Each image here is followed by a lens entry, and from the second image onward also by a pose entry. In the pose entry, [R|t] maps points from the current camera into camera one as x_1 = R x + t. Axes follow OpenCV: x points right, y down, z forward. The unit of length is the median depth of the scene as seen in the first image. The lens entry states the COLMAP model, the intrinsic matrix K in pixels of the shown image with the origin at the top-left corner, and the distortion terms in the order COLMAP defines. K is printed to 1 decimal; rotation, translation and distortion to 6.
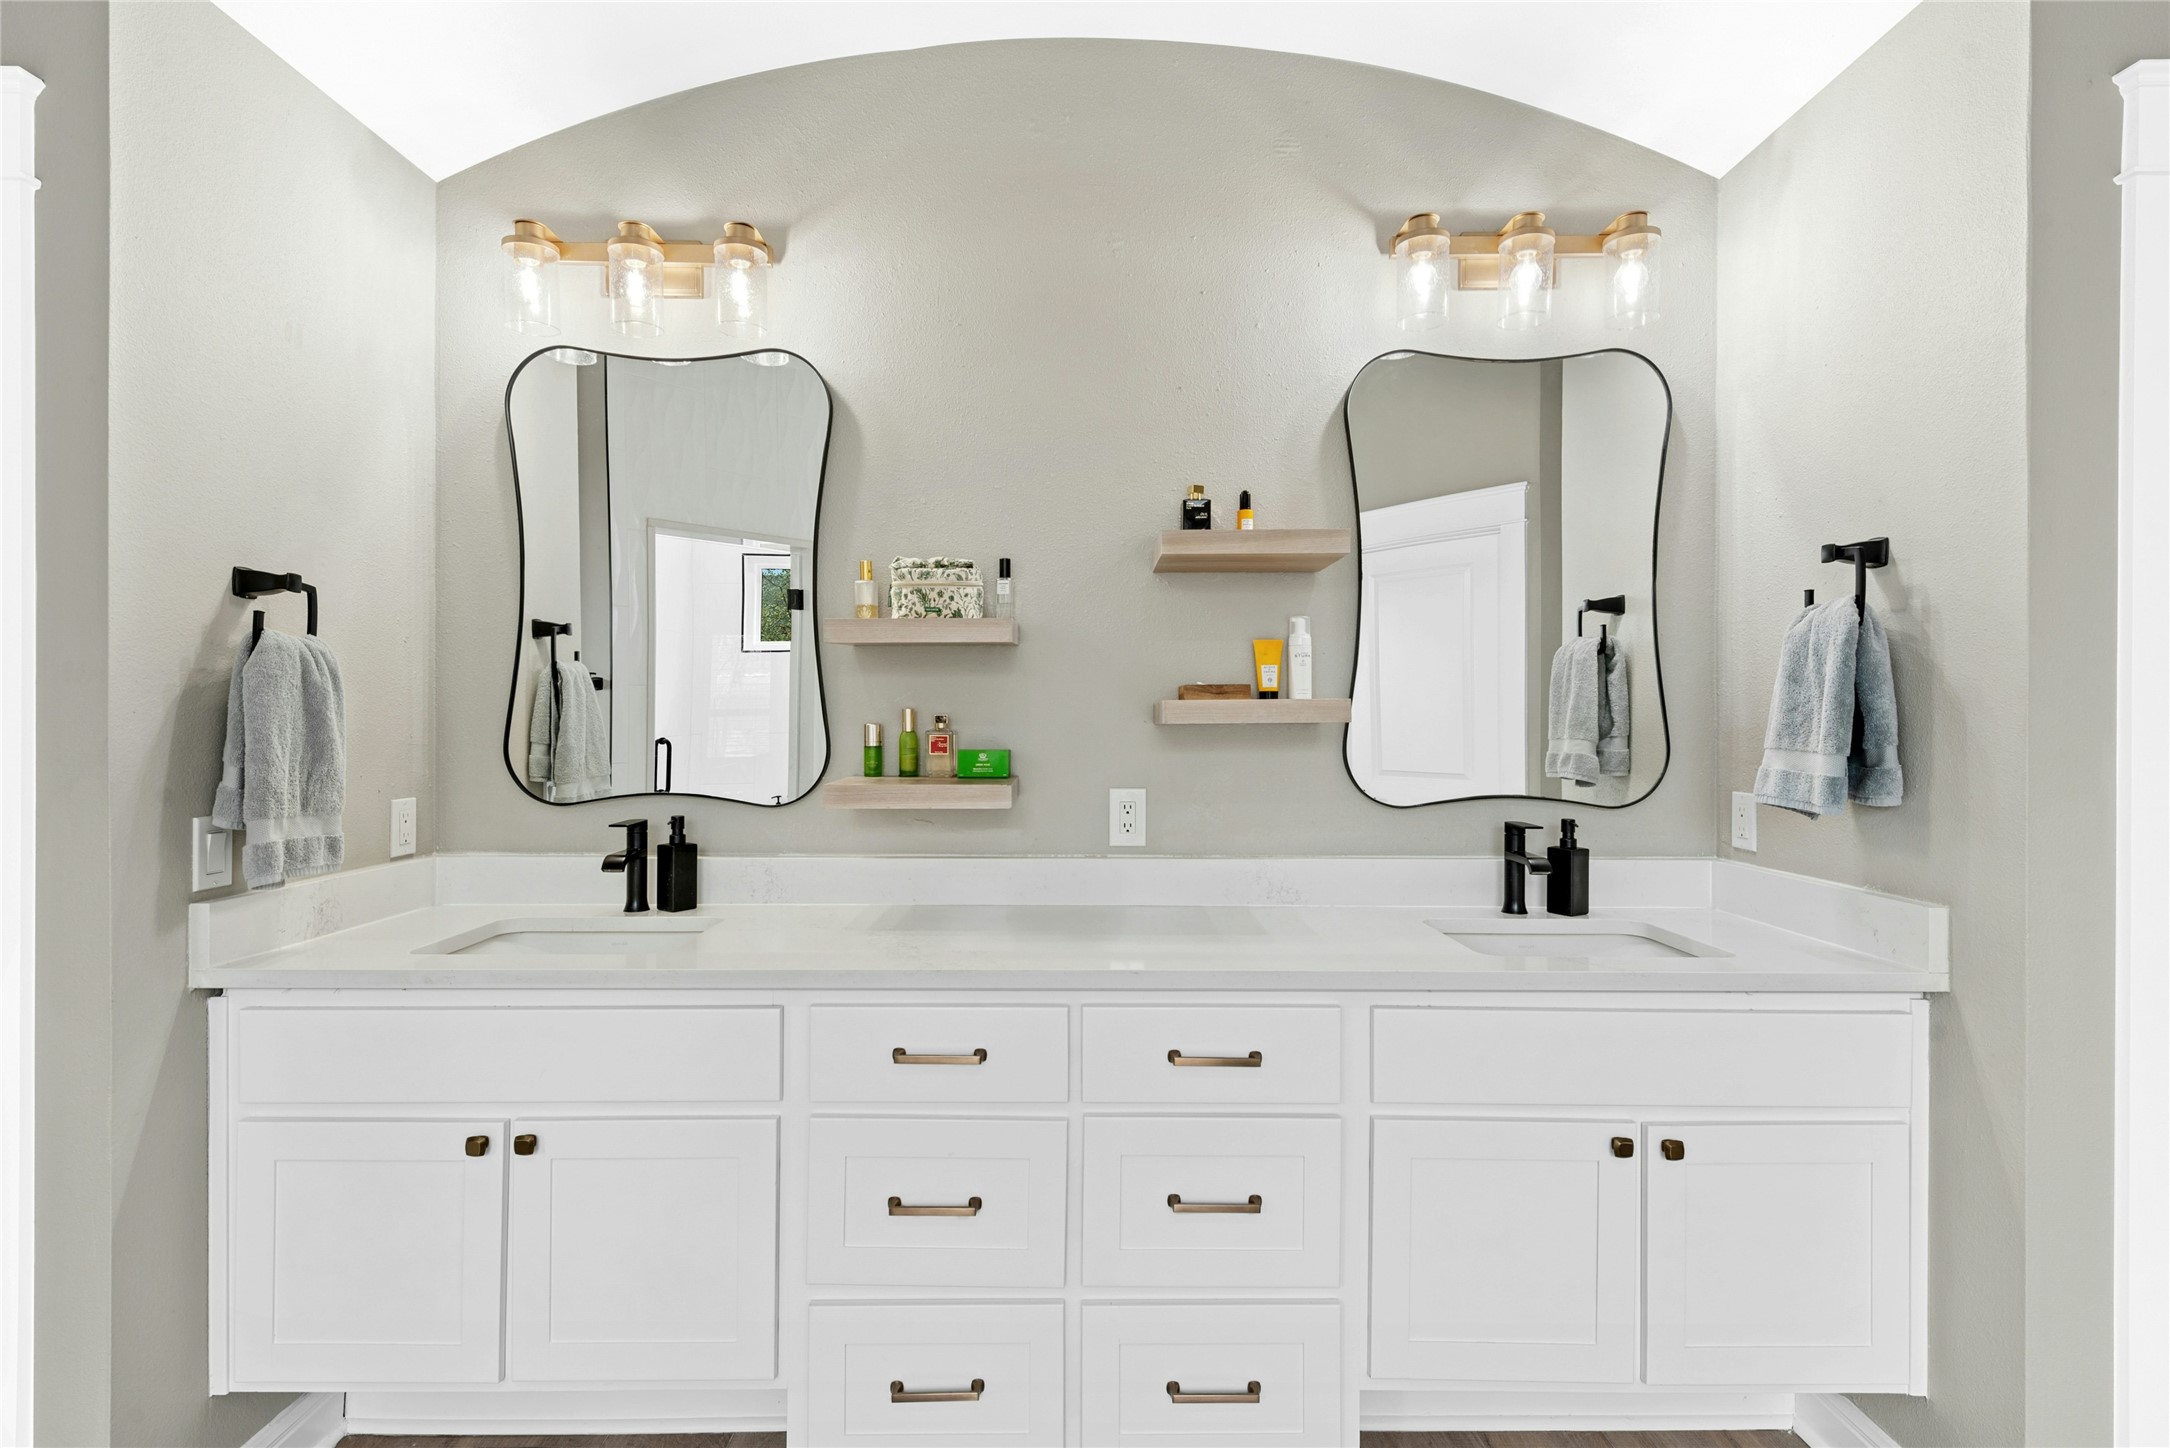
lens RADIAL K [[1028.3, 0, 1085.3], [0, 1028.3, 711.0], [0, 0, 1]] dist [0.010049, -0.001449]
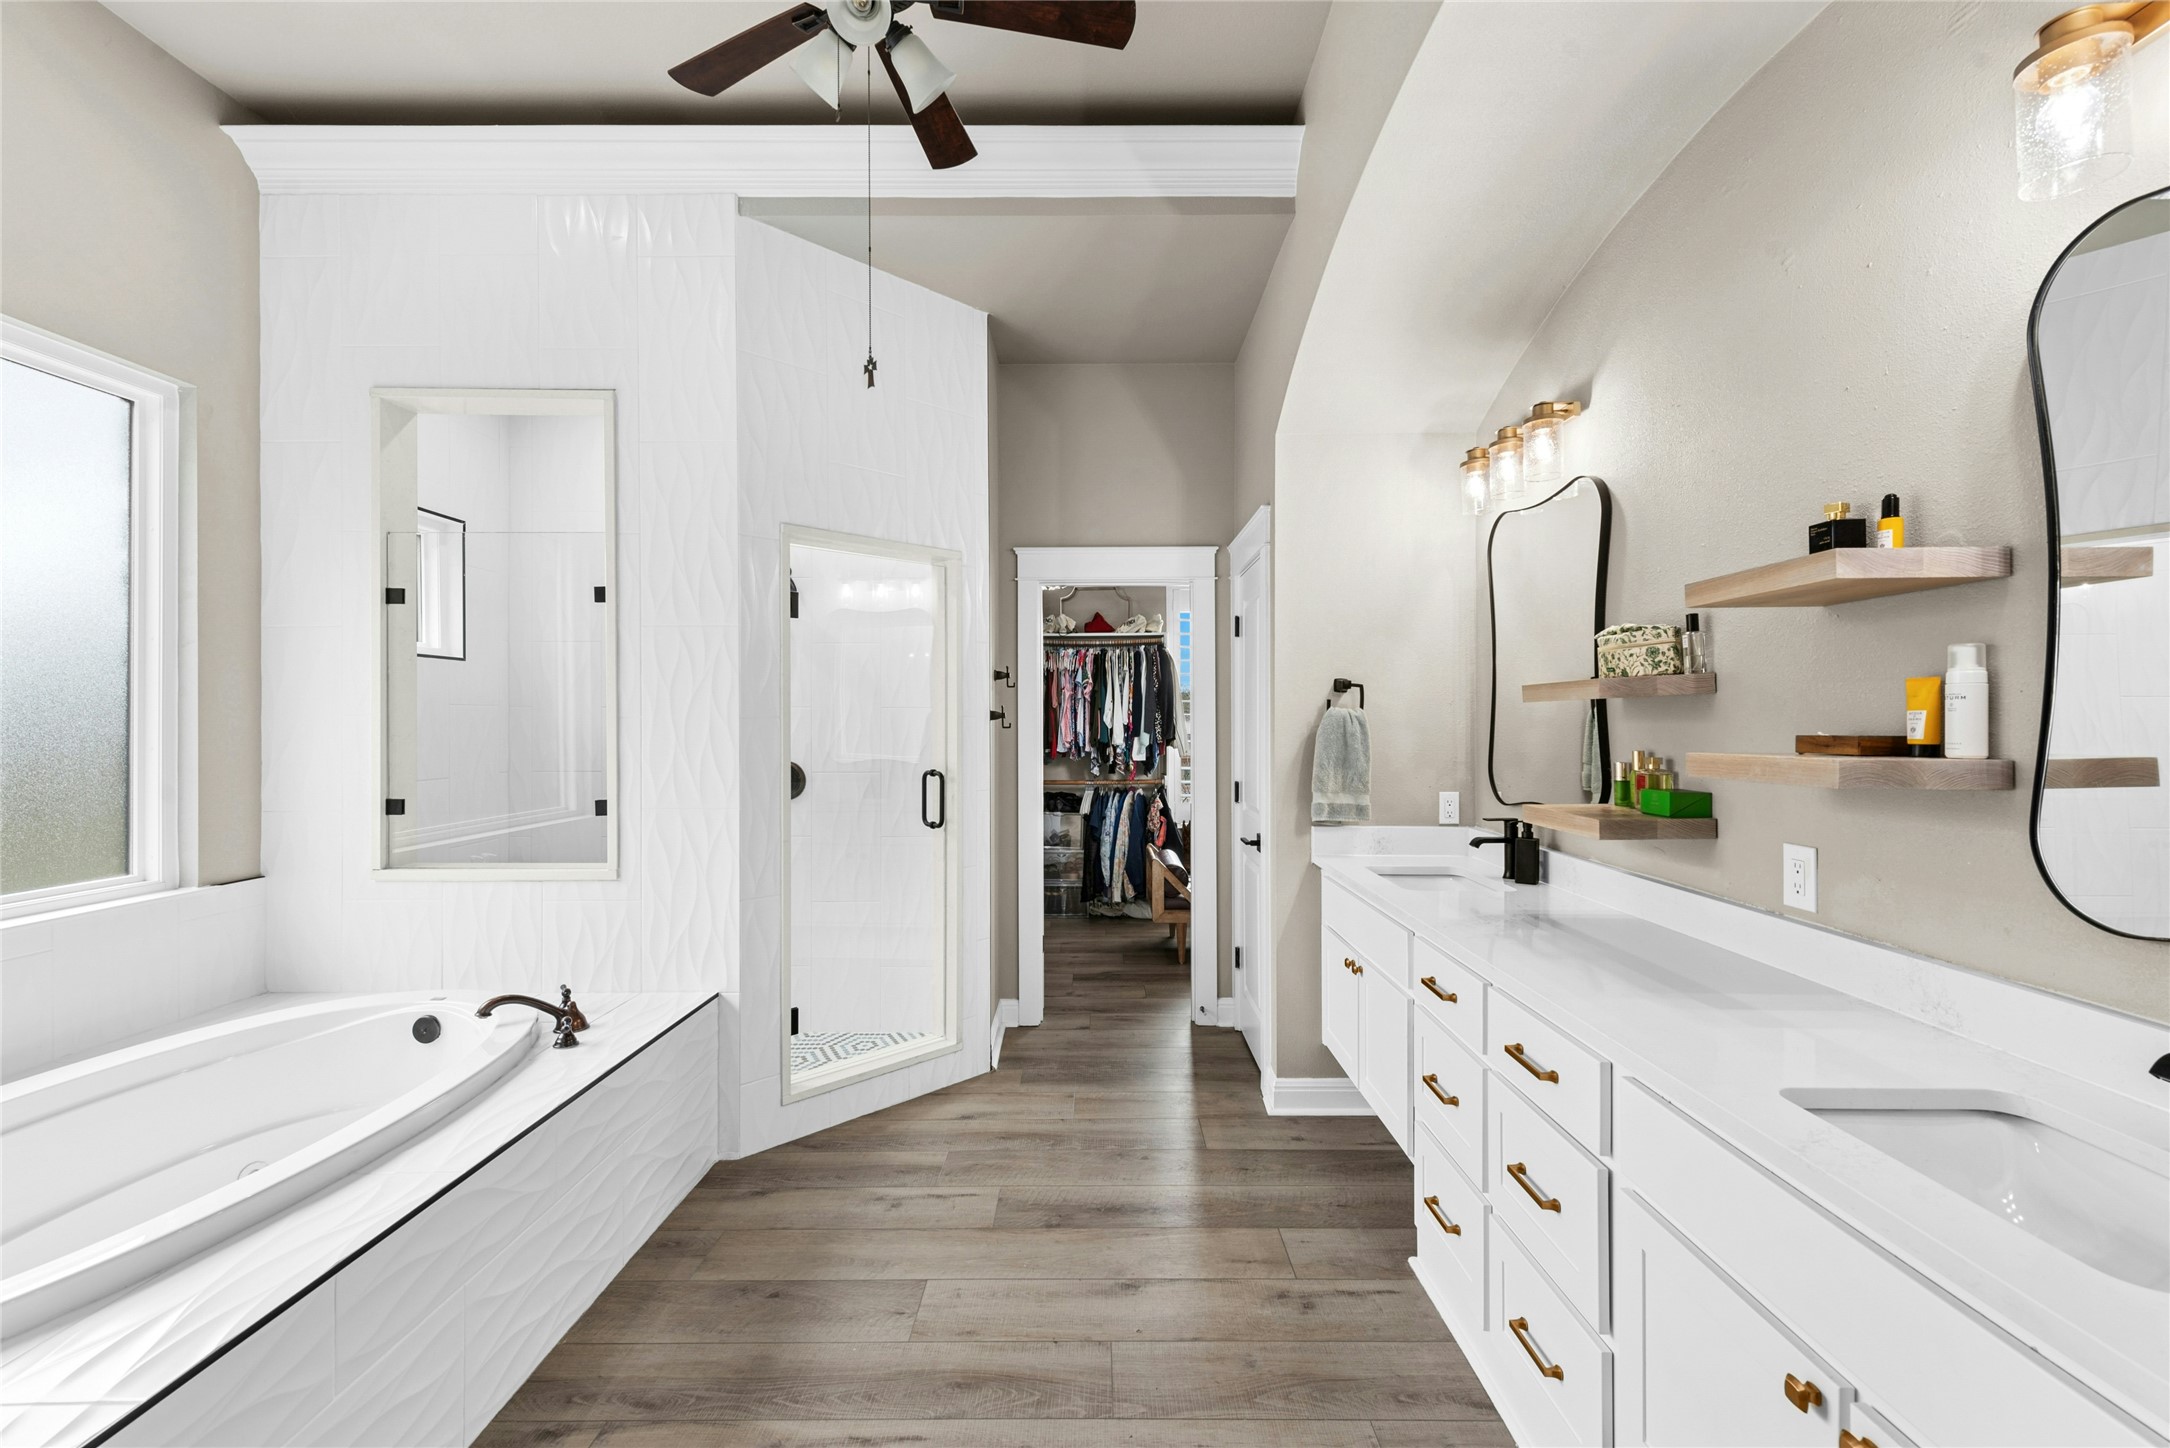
lens RADIAL K [[858.5, 0, 1088.2], [0, 858.5, 722.9], [0, 0, 1]] dist [0.001217, -0.001079]
pose [[-0.008917, 0.001518, -0.999959, 0.825095], [0.008245, 0.999965, 0.001444, -0.041496], [0.999926, -0.008232, -0.008929, 0.384012]]
